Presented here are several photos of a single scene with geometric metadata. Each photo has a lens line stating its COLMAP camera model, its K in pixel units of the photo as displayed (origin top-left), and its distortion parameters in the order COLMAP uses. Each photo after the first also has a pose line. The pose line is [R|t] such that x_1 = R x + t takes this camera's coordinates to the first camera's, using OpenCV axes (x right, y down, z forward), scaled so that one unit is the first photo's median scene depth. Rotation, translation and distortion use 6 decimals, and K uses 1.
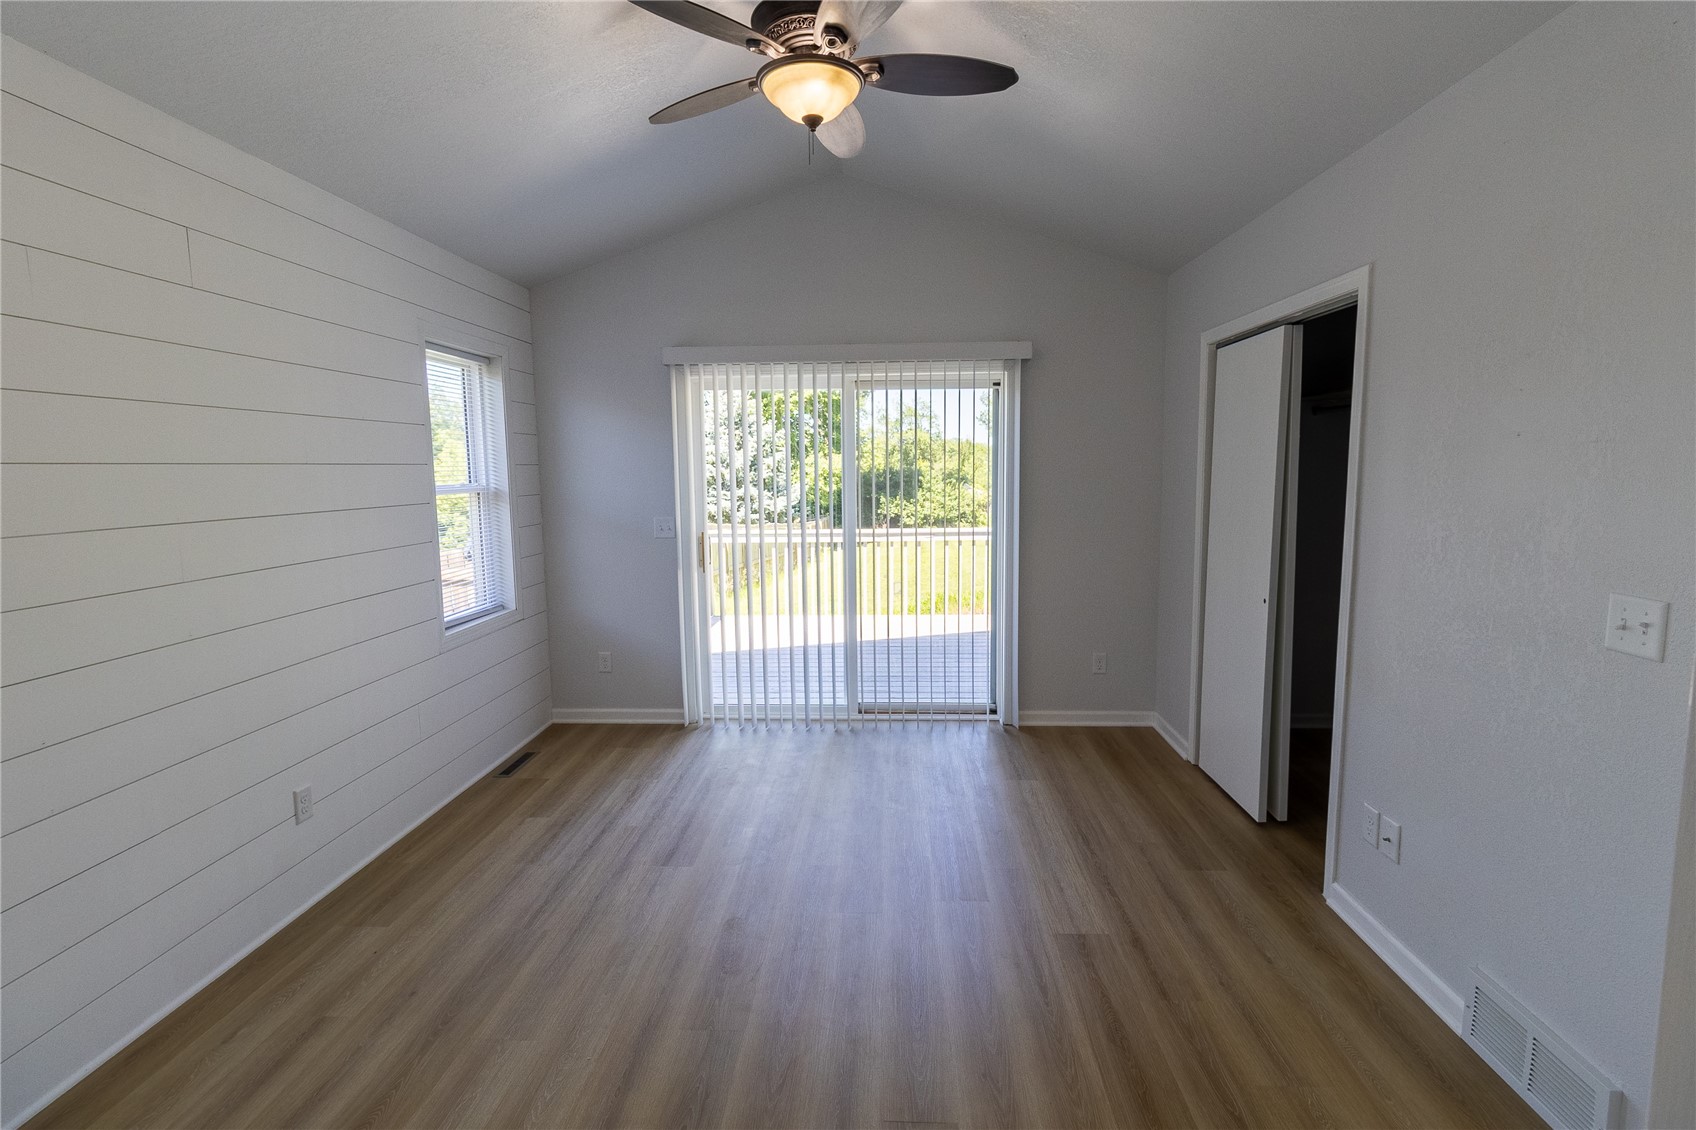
lens RADIAL K [[779.2, 0, 862.2], [0, 779.2, 559.6], [0, 0, 1]] dist [-0.001295, -0.000333]
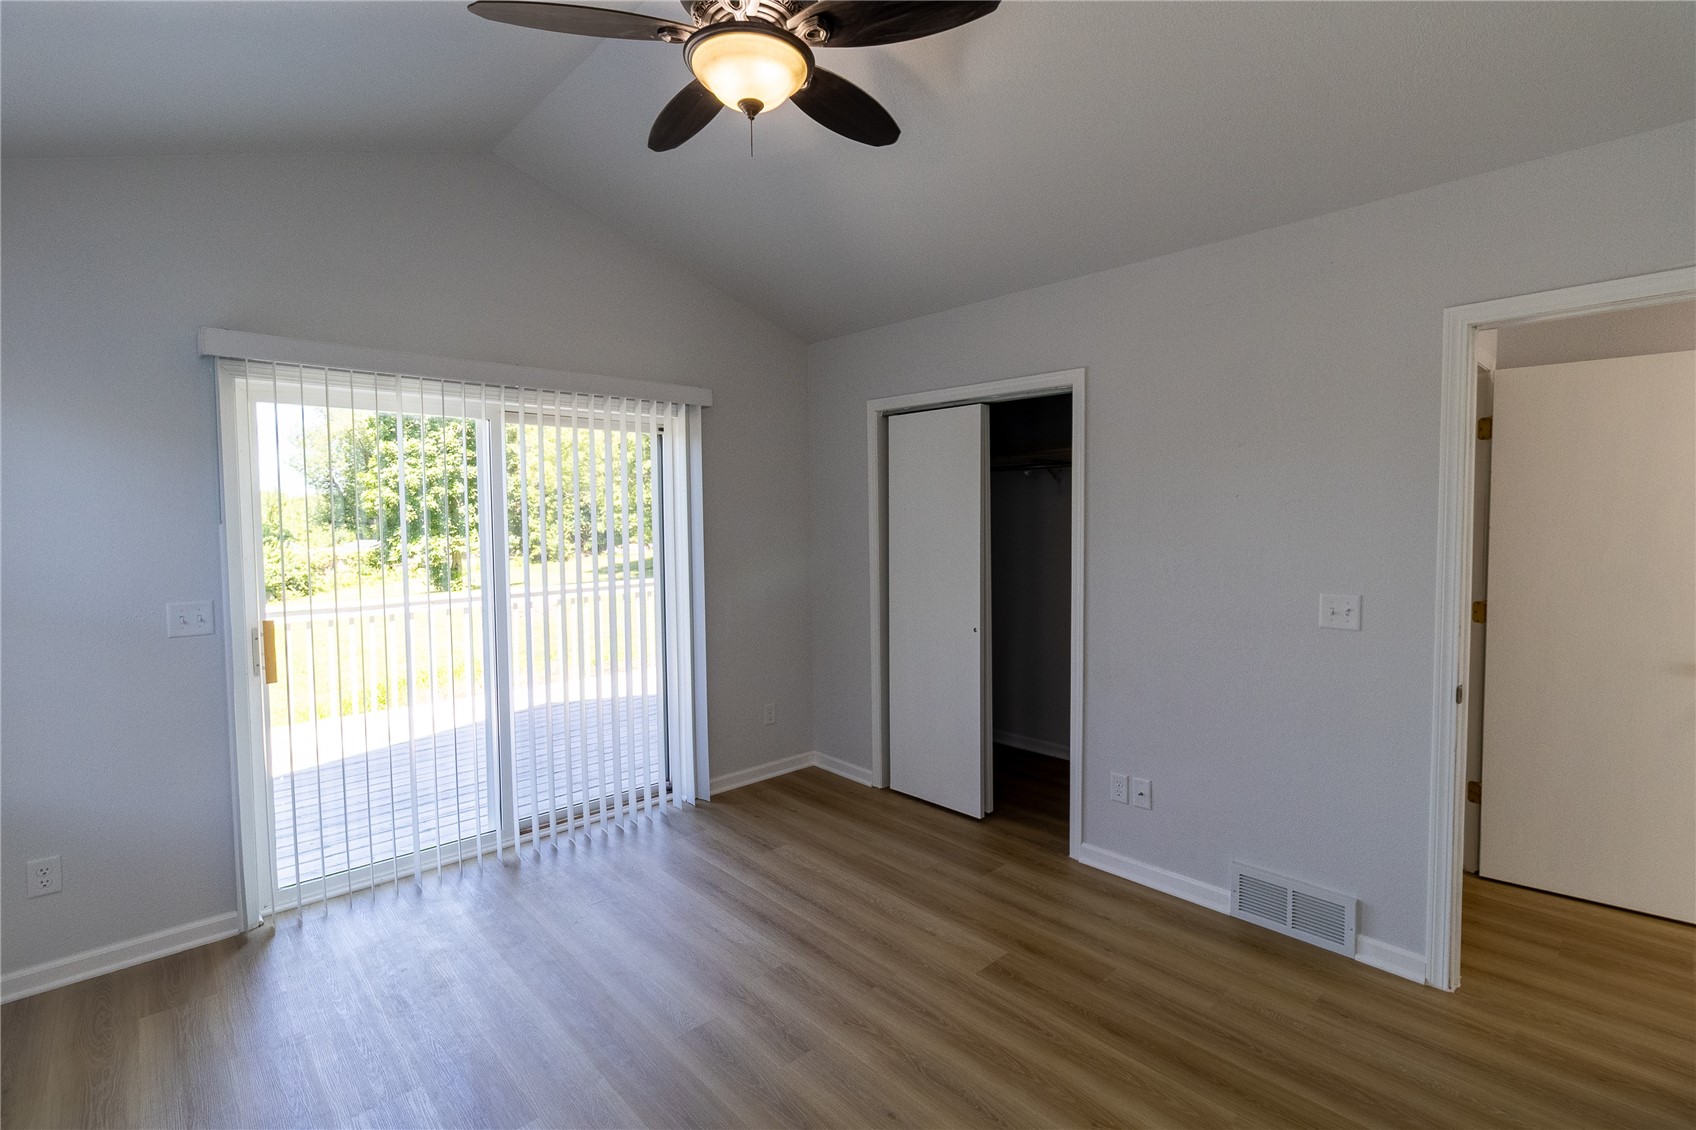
lens RADIAL K [[779.2, 0, 857.3], [0, 779.2, 557.2], [0, 0, 1]] dist [-0.001295, -0.000333]
pose [[0.695330, -0.035224, 0.717827, -0.348649], [0.087211, 0.995553, -0.035625, -0.023238], [-0.713380, 0.087374, 0.695309, 0.218040]]
